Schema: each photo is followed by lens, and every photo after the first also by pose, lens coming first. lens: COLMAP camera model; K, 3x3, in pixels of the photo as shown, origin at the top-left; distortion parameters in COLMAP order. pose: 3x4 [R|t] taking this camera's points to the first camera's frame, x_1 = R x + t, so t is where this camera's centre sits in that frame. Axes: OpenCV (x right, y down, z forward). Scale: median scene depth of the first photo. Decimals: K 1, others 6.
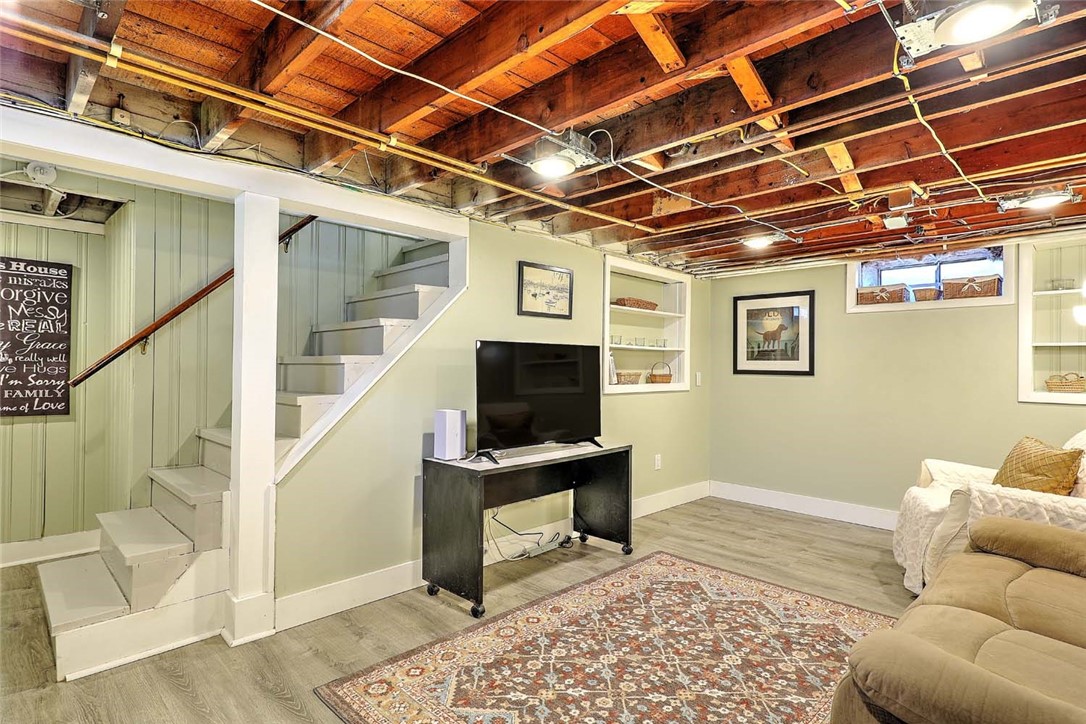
lens RADIAL K [[555.6, 0, 543.2], [0, 555.6, 363.1], [0, 0, 1]] dist [0.007618, 0.000053]
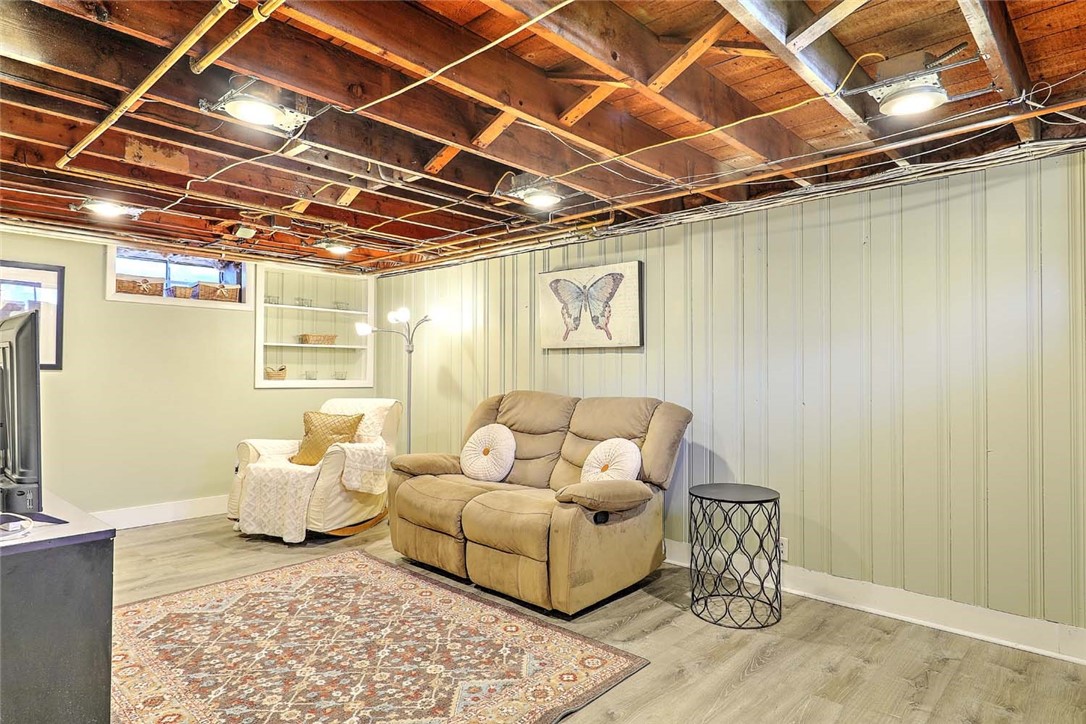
lens RADIAL K [[623.2, 0, 543.0], [0, 623.2, 364.1], [0, 0, 1]] dist [0.004459, 0.001309]
pose [[-0.043945, -0.000837, 0.999034, -0.846305], [-0.014826, 0.999890, 0.000186, 0.005363], [-0.998924, -0.014803, -0.043953, 0.580902]]
